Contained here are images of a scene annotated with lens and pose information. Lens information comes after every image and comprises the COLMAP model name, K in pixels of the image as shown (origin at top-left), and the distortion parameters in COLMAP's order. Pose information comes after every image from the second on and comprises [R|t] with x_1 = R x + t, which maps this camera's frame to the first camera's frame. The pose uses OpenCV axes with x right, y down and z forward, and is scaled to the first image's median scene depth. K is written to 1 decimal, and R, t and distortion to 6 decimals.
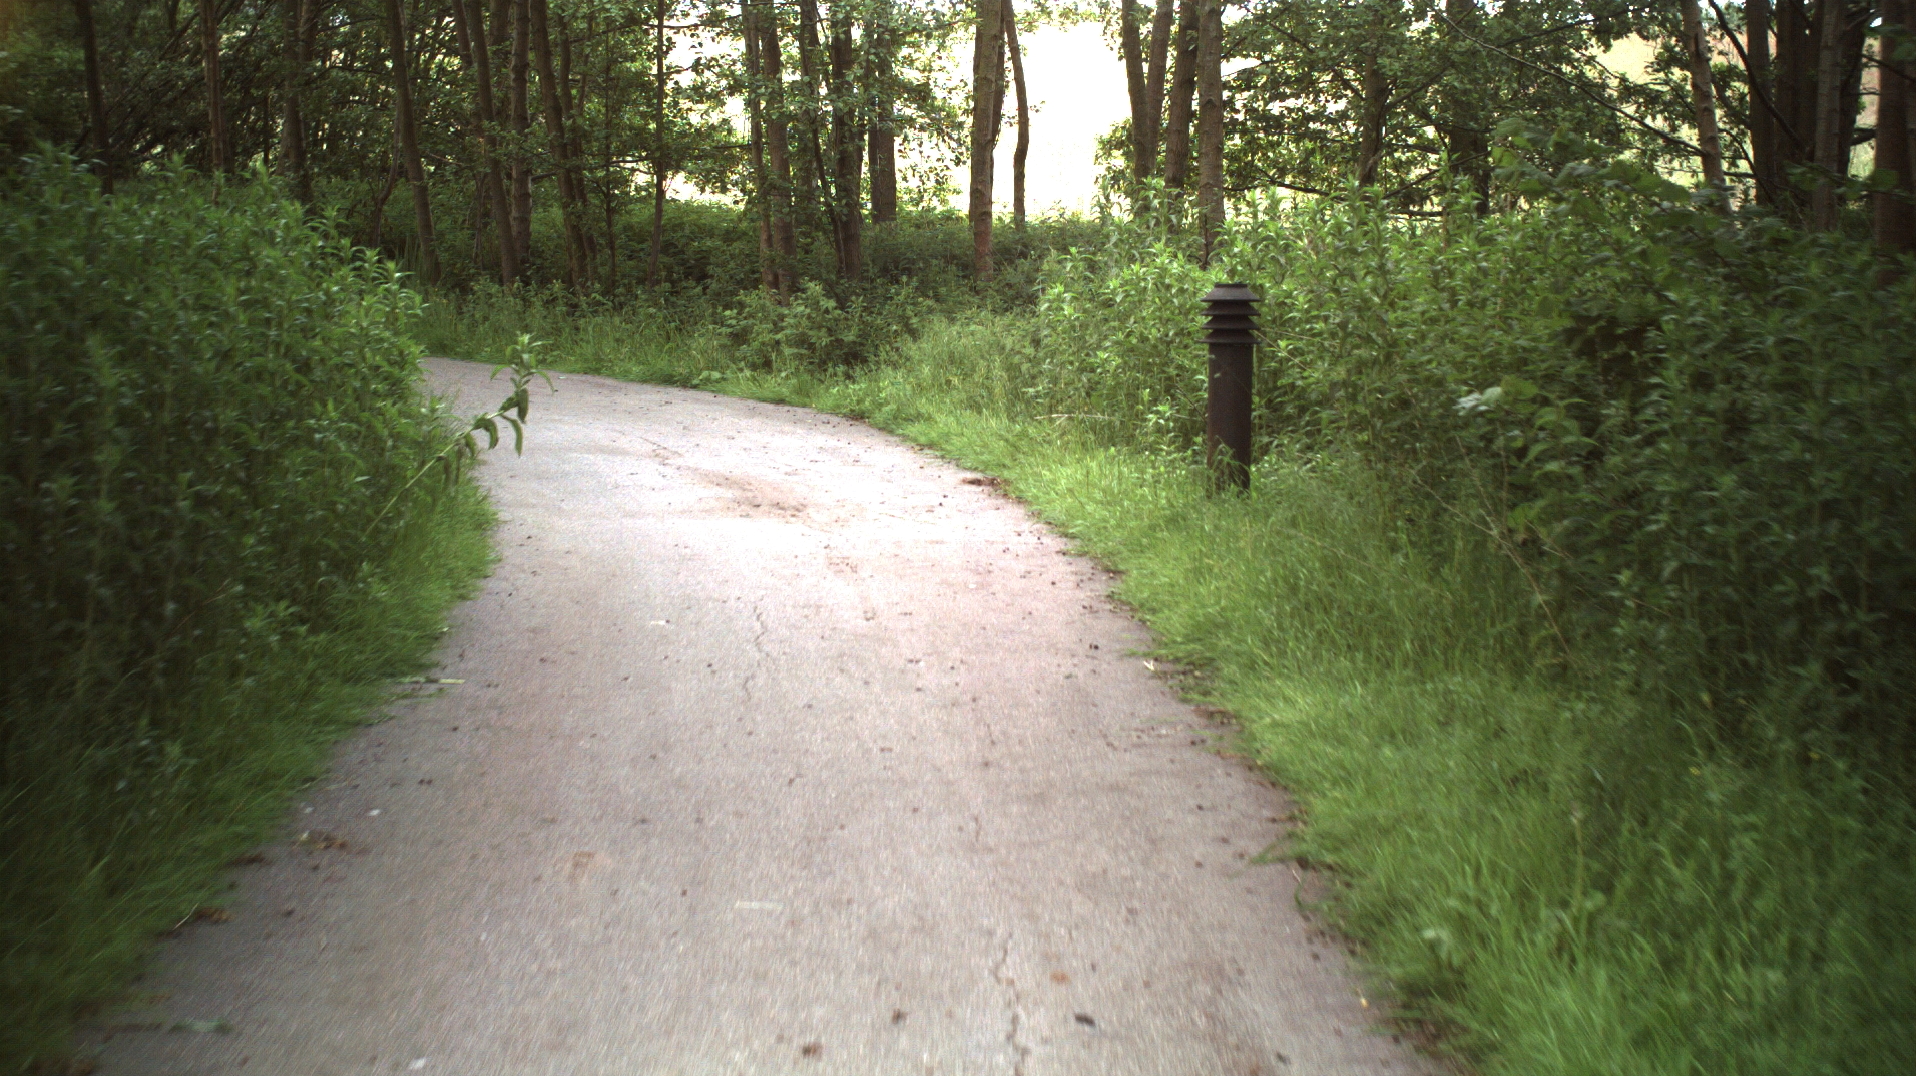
lens RADIAL K [[3618.8, 0, 958.0], [0, 3618.8, 538.0], [0, 0, 1]] dist [-0.287525, -0.116588]
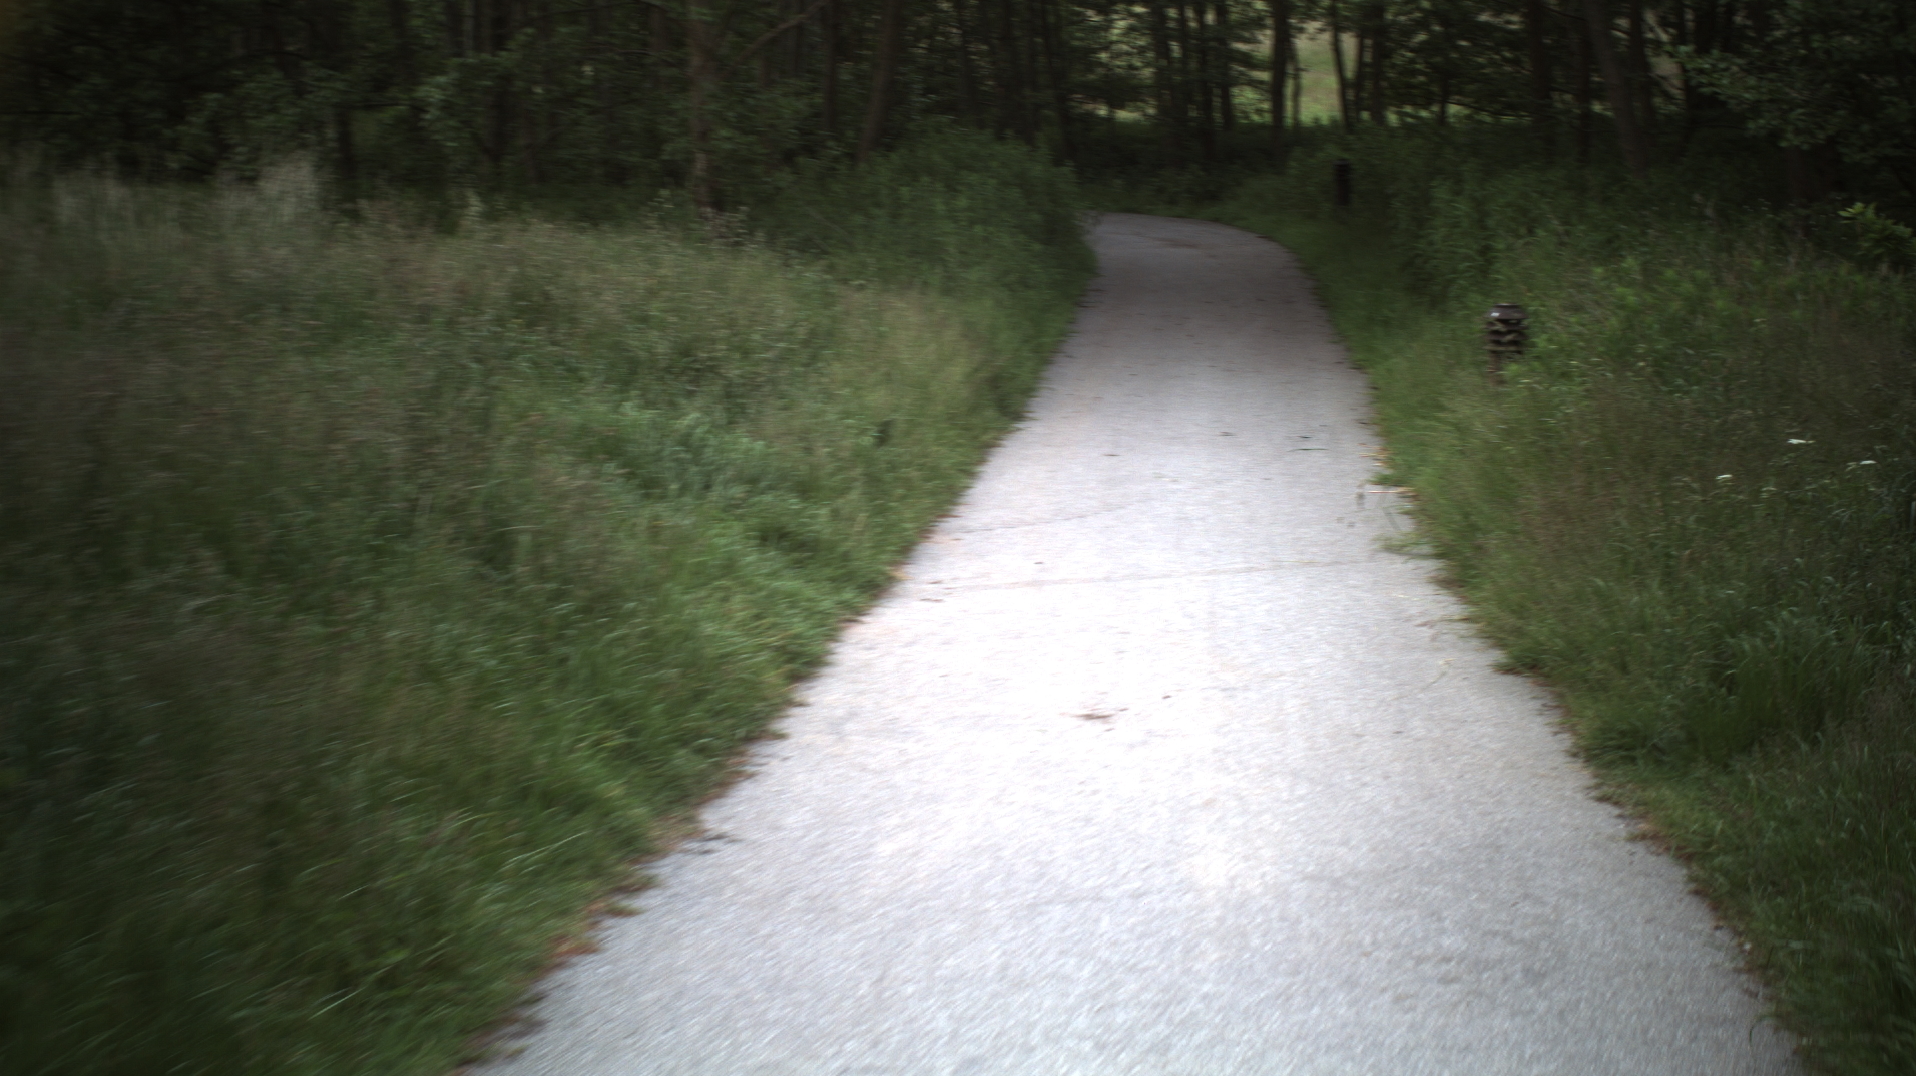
lens RADIAL K [[3618.8, 0, 958.0], [0, 3618.8, 538.0], [0, 0, 1]] dist [-0.287525, -0.116588]
pose [[0.994355, -0.027434, -0.102493, 0.033325], [0.030658, 0.999079, 0.030020, 0.081119], [0.101575, -0.032993, 0.994281, -1.127601]]
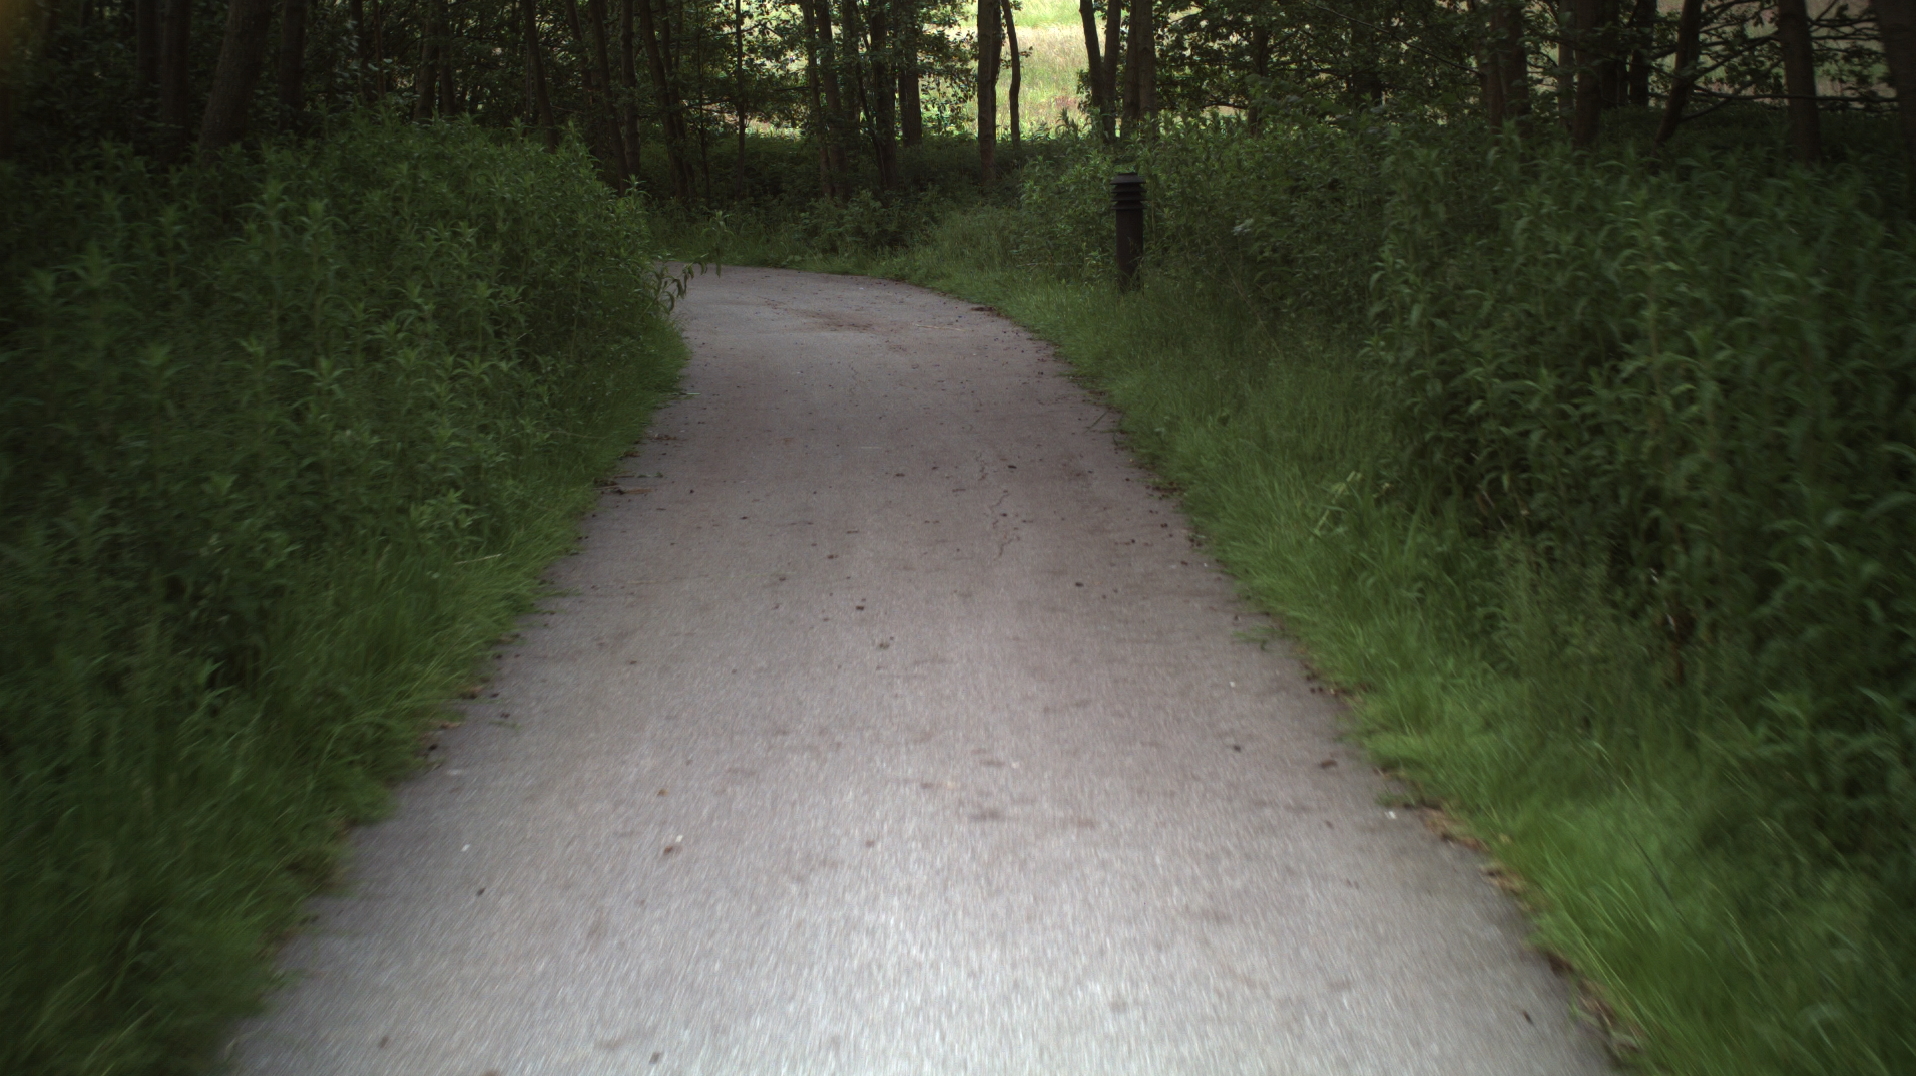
lens RADIAL K [[3618.8, 0, 958.0], [0, 3618.8, 538.0], [0, 0, 1]] dist [-0.287525, -0.116588]
pose [[0.999254, -0.036905, -0.011420, 0.006682], [0.037139, 0.999088, 0.021071, 0.033960], [0.010632, -0.021480, 0.999713, -0.377482]]
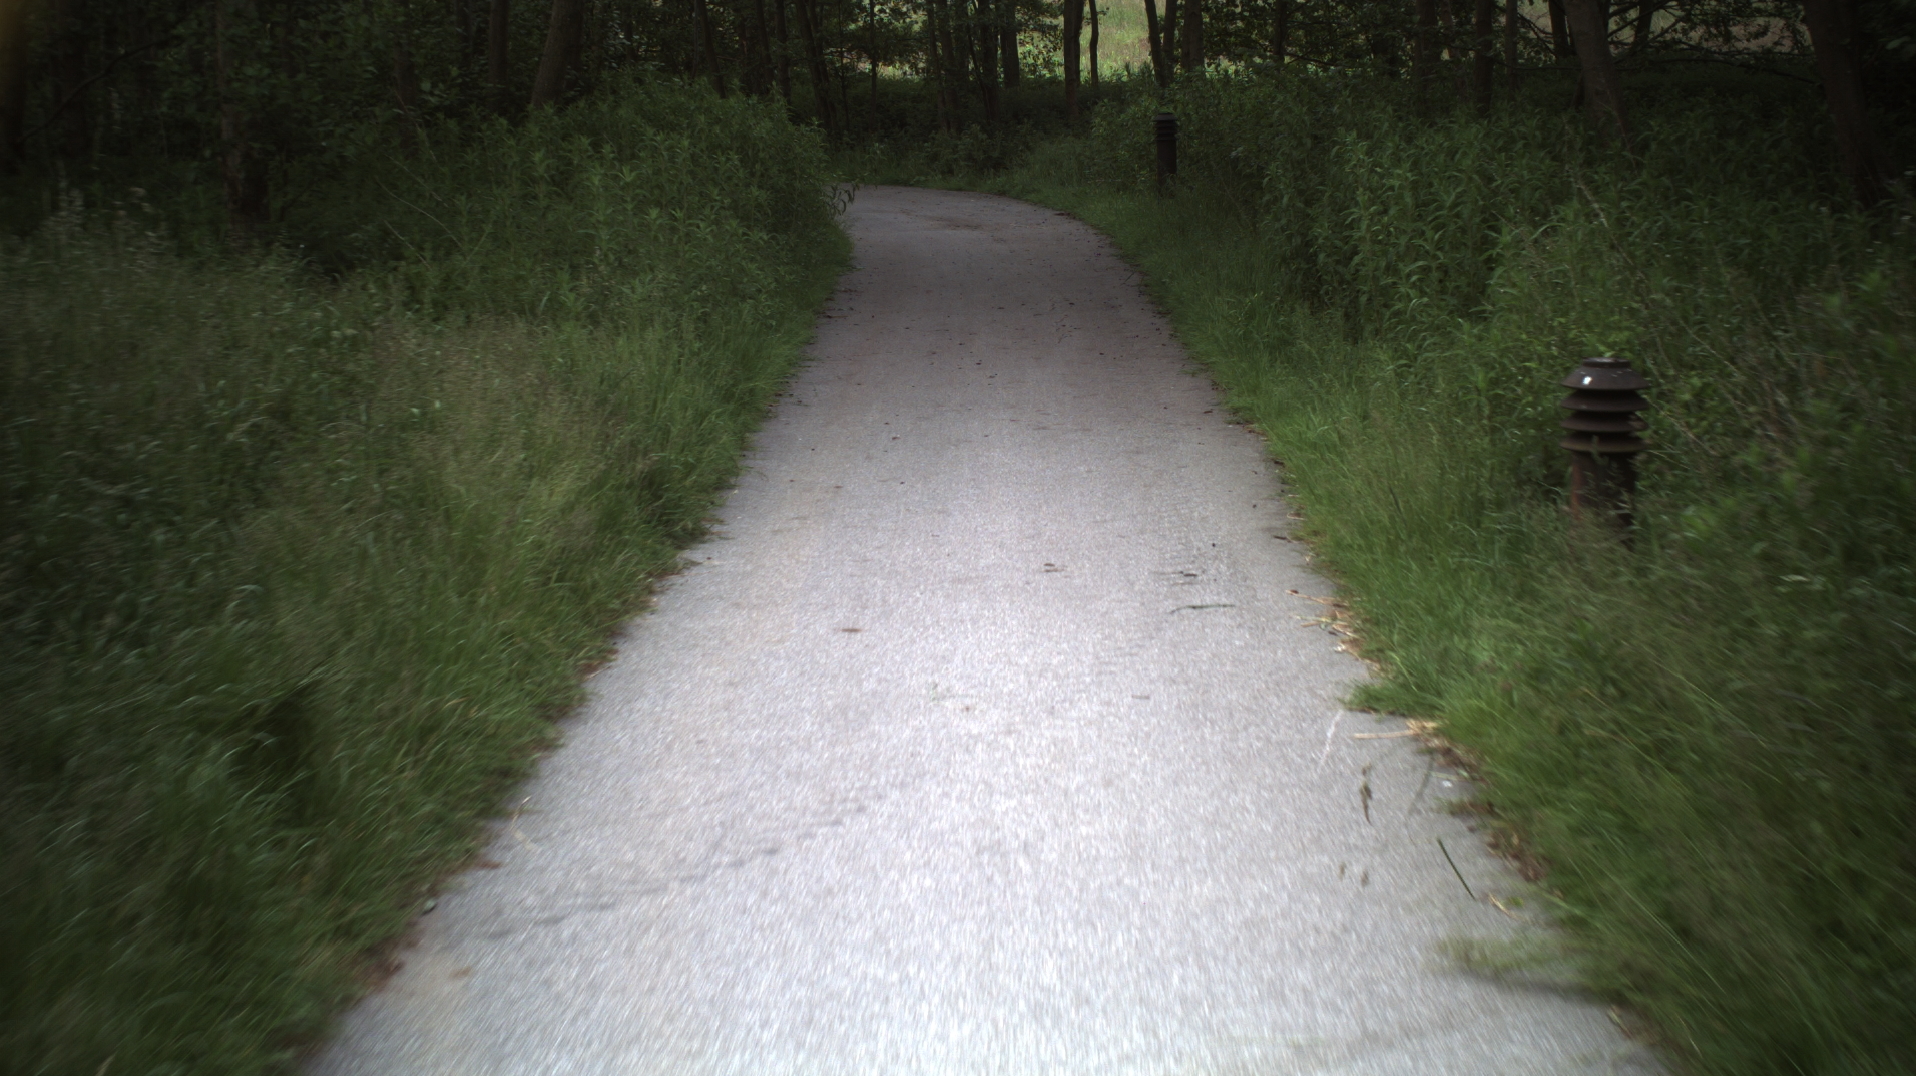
lens RADIAL K [[3618.8, 0, 958.0], [0, 3618.8, 538.0], [0, 0, 1]] dist [-0.287525, -0.116588]
pose [[0.998325, -0.040439, -0.041382, 0.016805], [0.042096, 0.998314, 0.039973, 0.058829], [0.039696, -0.041648, 0.998343, -0.753027]]
